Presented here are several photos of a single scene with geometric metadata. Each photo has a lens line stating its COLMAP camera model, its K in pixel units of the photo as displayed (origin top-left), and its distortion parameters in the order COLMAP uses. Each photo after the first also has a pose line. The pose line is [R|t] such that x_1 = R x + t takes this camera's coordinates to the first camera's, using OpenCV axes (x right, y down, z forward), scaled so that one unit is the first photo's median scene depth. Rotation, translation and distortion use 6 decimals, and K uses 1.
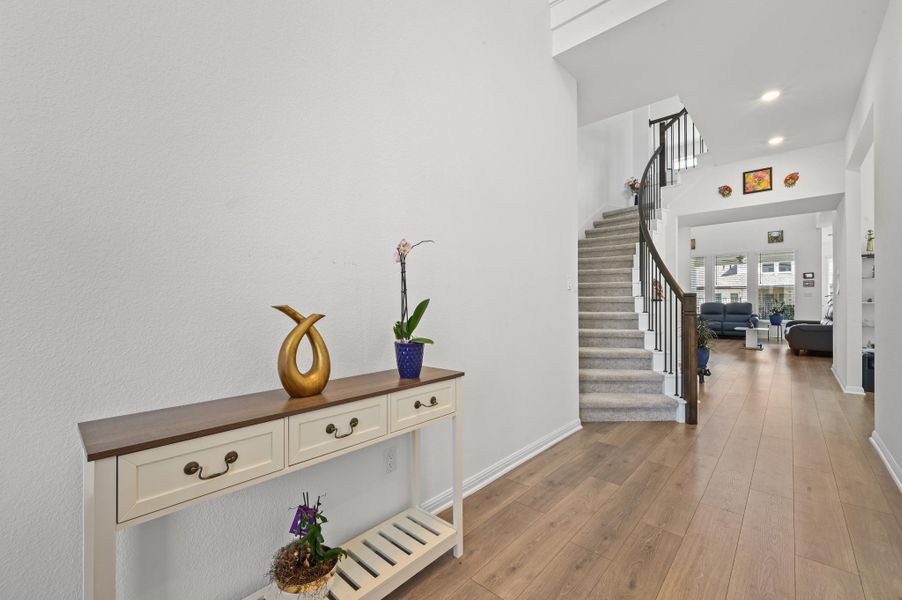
lens RADIAL K [[370.0, 0, 442.7], [0, 370.0, 299.3], [0, 0, 1]] dist [-0.000205, -0.000087]
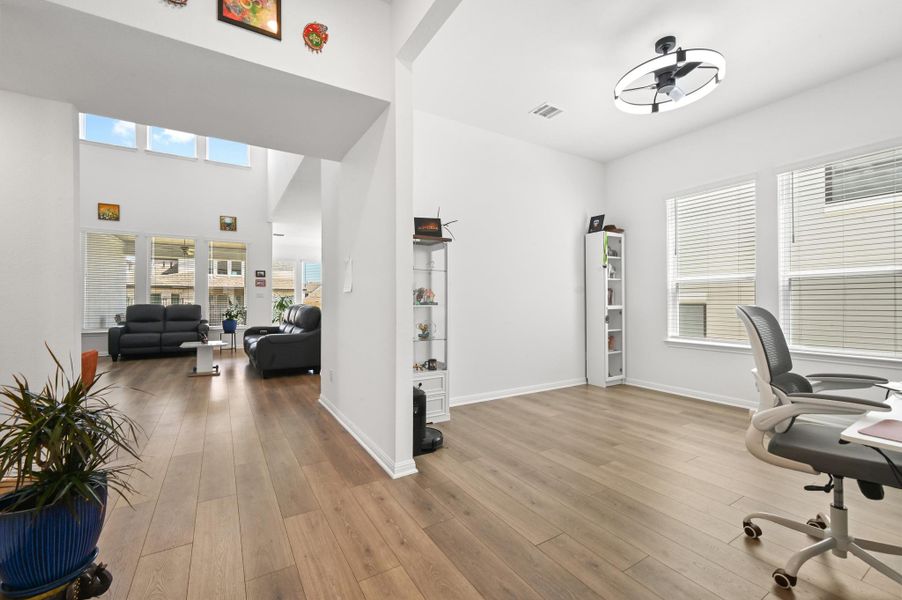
lens RADIAL K [[370.0, 0, 453.5], [0, 370.0, 301.0], [0, 0, 1]] dist [-0.000205, -0.000087]
pose [[0.253336, 0.004847, 0.967366, 0.237444], [-0.005257, 0.999980, -0.003634, 0.001771], [-0.967364, -0.004165, 0.253357, 0.312138]]
